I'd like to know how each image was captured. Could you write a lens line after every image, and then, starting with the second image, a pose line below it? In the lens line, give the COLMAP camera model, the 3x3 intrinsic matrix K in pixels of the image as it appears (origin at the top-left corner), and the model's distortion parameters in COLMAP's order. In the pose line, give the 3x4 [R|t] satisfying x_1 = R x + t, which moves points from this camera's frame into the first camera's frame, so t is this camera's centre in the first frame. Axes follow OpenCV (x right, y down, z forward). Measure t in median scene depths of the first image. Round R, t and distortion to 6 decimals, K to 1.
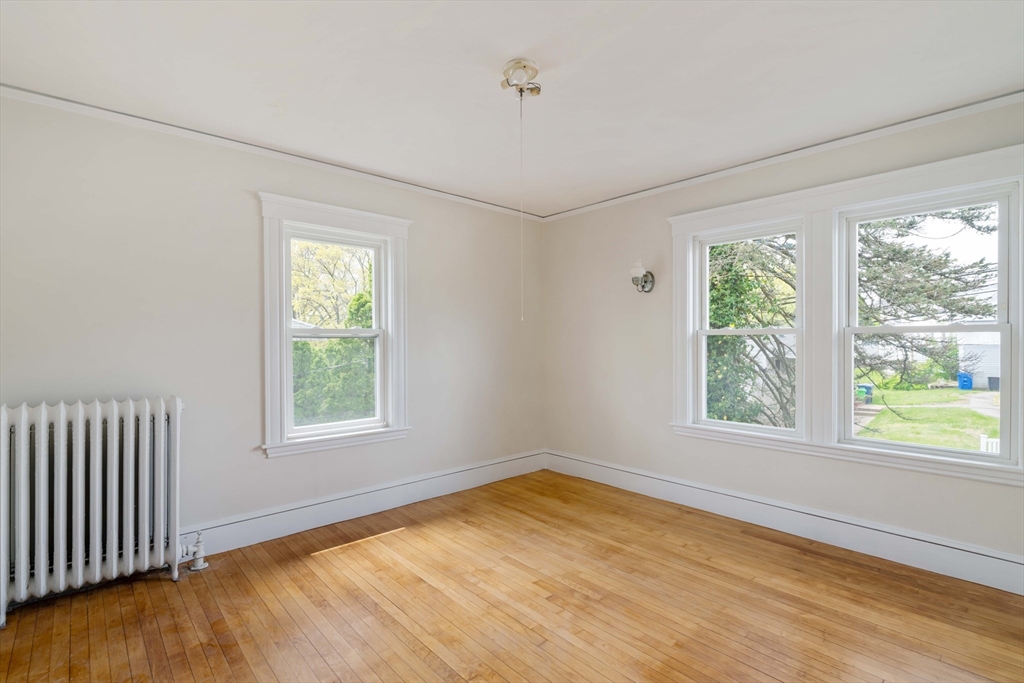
lens RADIAL K [[482.4, 0, 512.0], [0, 482.4, 341.5], [0, 0, 1]] dist [0.002217, 0.000810]
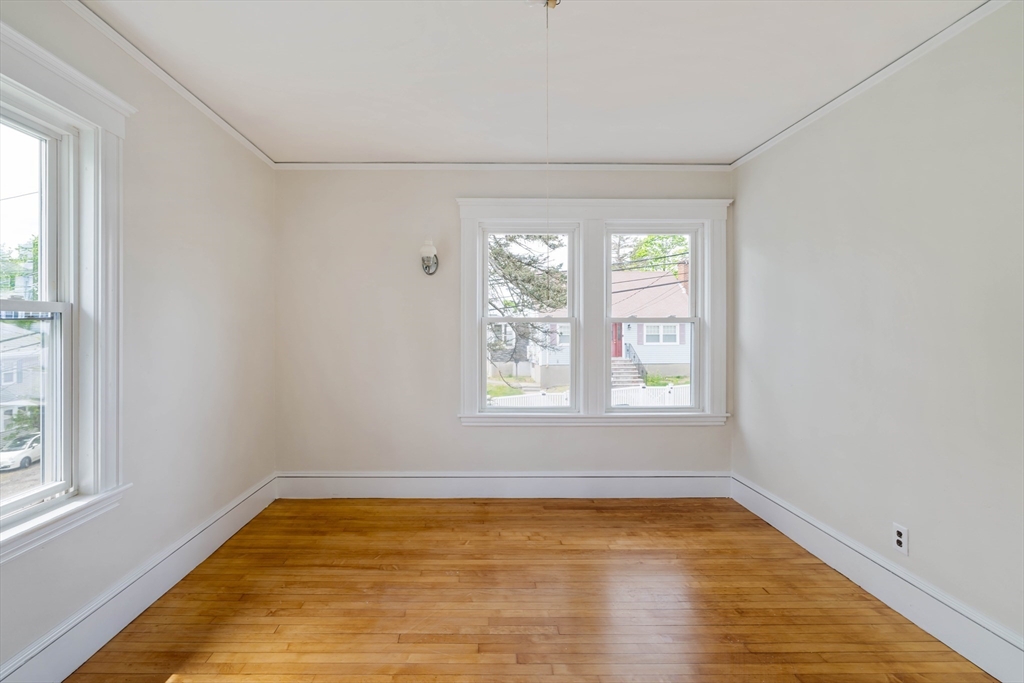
lens RADIAL K [[476.9, 0, 515.6], [0, 476.9, 322.8], [0, 0, 1]] dist [-0.002628, 0.000087]
pose [[0.667357, 0.012359, 0.744635, -0.341999], [-0.003084, 0.999900, -0.013832, 0.001436], [-0.744732, 0.006935, 0.667328, 0.336368]]
